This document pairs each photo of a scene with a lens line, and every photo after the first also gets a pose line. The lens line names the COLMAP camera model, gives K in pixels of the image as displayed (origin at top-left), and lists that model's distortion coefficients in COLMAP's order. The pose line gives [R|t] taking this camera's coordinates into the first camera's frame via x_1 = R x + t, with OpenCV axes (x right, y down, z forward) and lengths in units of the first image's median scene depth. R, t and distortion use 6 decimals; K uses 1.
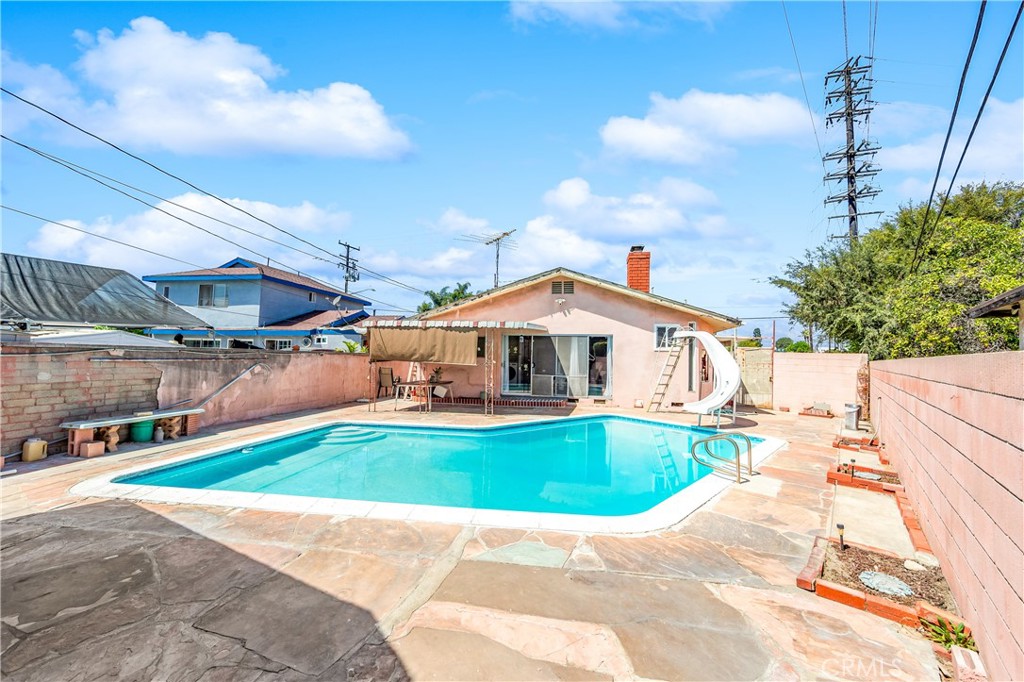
lens RADIAL K [[413.6, 0, 512.6], [0, 413.6, 338.3], [0, 0, 1]] dist [-0.018804, 0.007482]
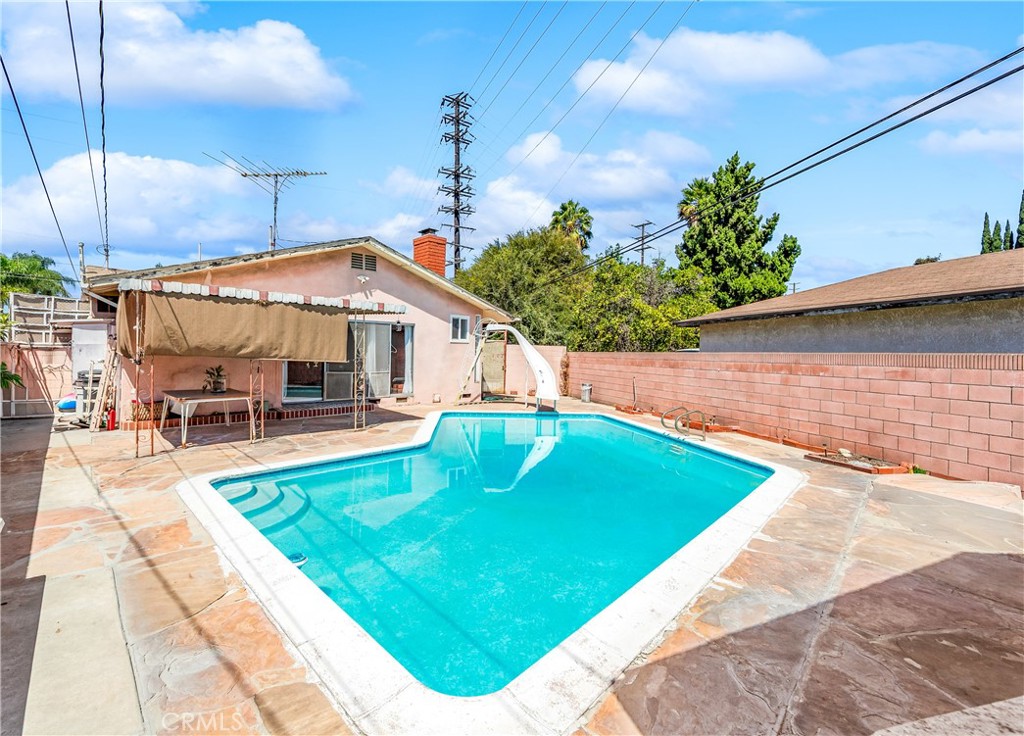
lens RADIAL K [[468.1, 0, 496.0], [0, 468.1, 342.6], [0, 0, 1]] dist [-0.000849, 0.001756]
pose [[0.579075, 0.008118, 0.815234, -0.595925], [-0.040458, 0.999005, 0.018791, 0.006804], [-0.814269, -0.043864, 0.578827, 0.336379]]
